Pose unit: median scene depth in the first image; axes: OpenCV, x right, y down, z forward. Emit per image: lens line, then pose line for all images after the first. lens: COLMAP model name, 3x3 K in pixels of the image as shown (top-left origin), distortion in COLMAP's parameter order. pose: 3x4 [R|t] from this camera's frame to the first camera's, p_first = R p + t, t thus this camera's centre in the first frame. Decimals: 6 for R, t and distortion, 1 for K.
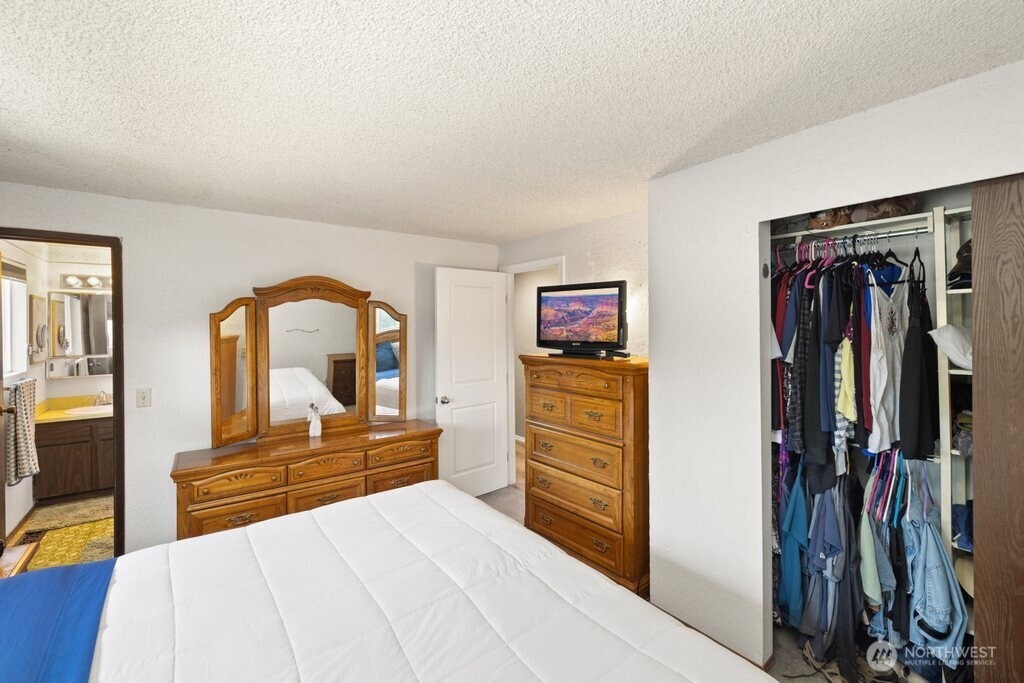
lens RADIAL K [[432.6, 0, 507.7], [0, 432.6, 335.5], [0, 0, 1]] dist [0.002582, -0.000231]
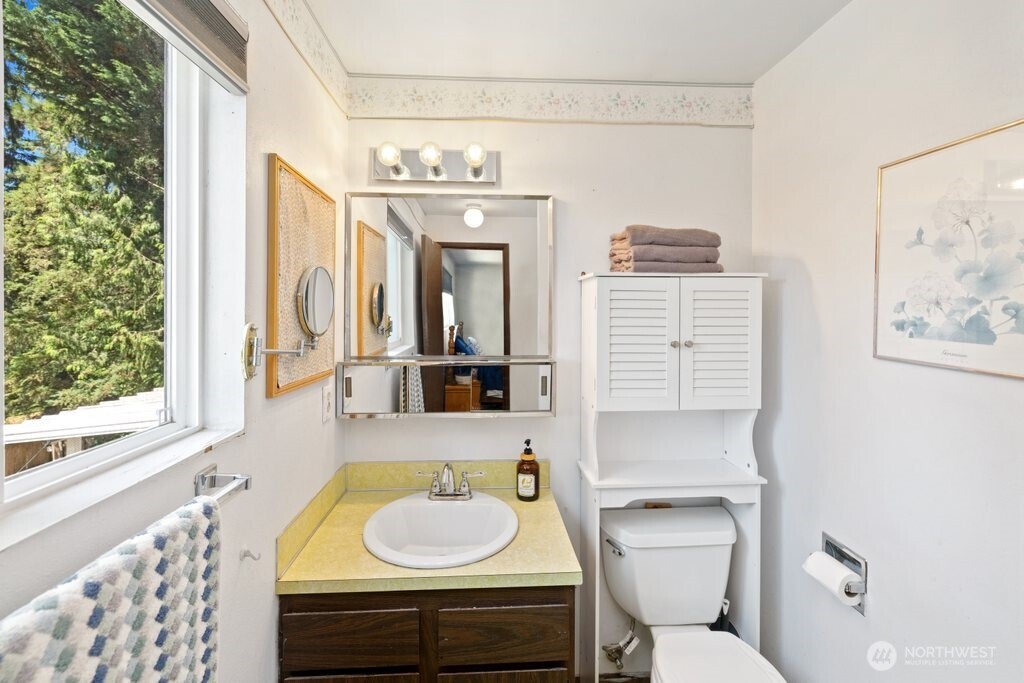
lens RADIAL K [[432.6, 0, 512.2], [0, 432.6, 331.6], [0, 0, 1]] dist [0.002582, -0.000231]
pose [[0.835375, 0.015303, -0.549467, -0.714265], [-0.006987, 0.999827, 0.017224, 0.016419], [0.549636, -0.010550, 0.835338, 0.751481]]
